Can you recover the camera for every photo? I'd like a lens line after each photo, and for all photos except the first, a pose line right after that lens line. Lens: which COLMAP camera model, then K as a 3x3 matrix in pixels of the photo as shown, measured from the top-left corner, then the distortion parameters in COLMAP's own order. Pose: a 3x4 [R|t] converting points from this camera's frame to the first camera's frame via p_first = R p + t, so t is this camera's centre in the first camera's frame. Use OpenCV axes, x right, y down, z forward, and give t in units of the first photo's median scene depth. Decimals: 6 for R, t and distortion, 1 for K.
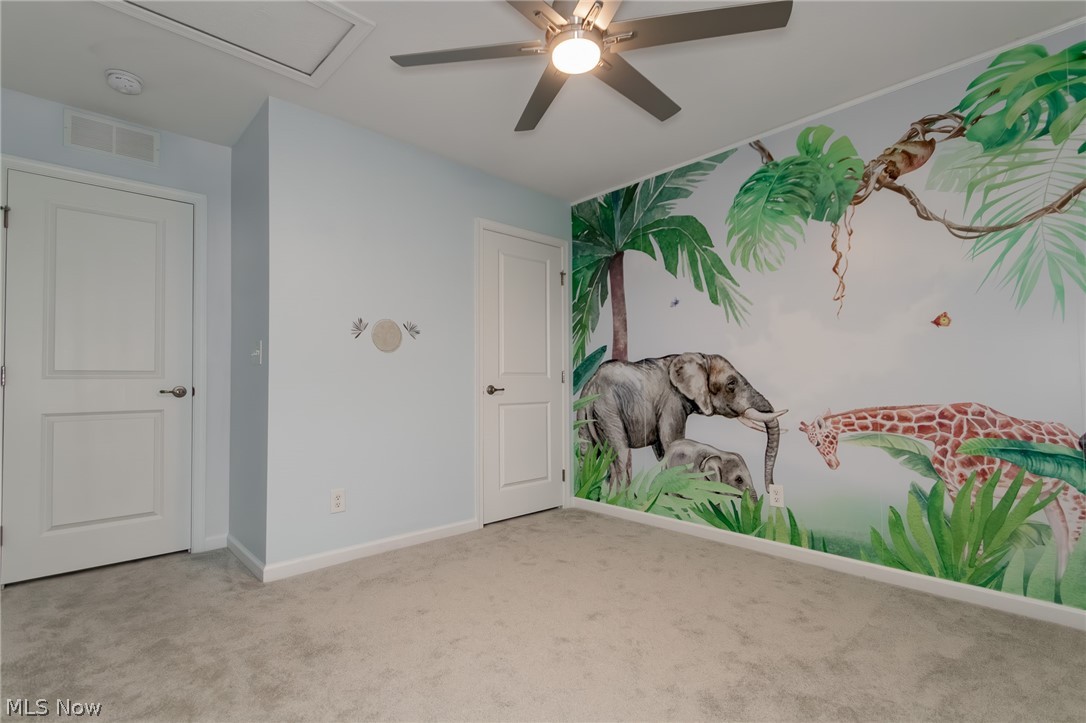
lens RADIAL K [[501.7, 0, 541.5], [0, 501.7, 367.1], [0, 0, 1]] dist [0.001360, -0.007501]
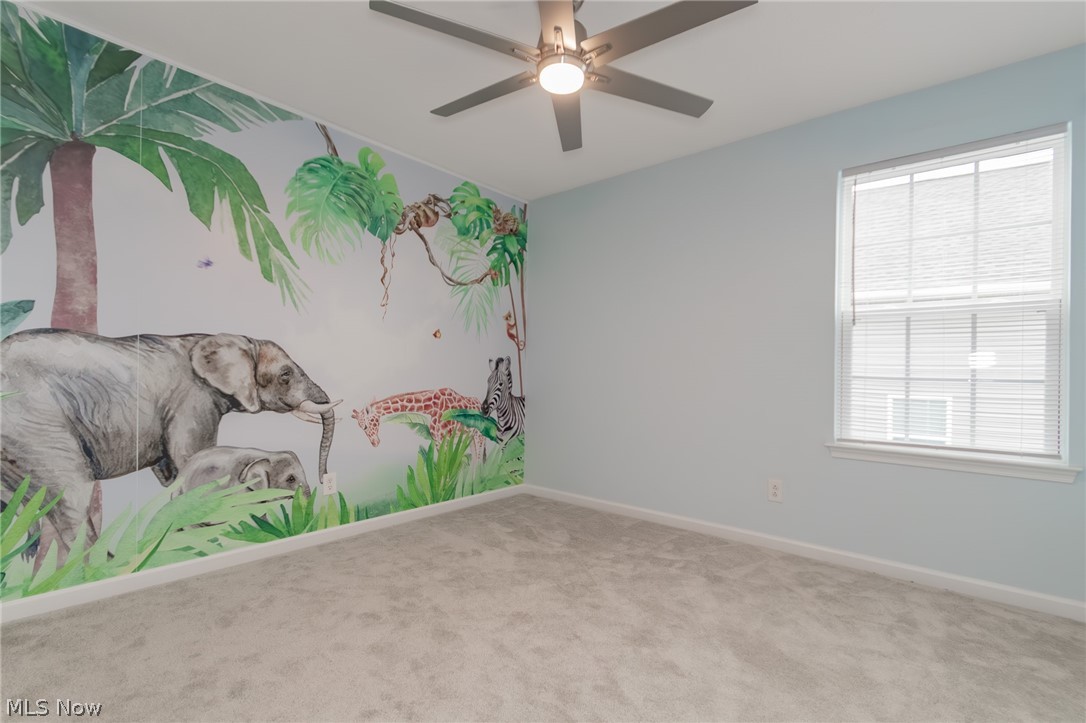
lens RADIAL K [[501.7, 0, 541.5], [0, 501.7, 367.1], [0, 0, 1]] dist [0.001360, -0.007501]
pose [[-0.115566, 0.012725, 0.993218, -0.563944], [-0.048279, 0.998664, -0.018412, 0.014147], [-0.992126, -0.050080, -0.114797, 0.648532]]
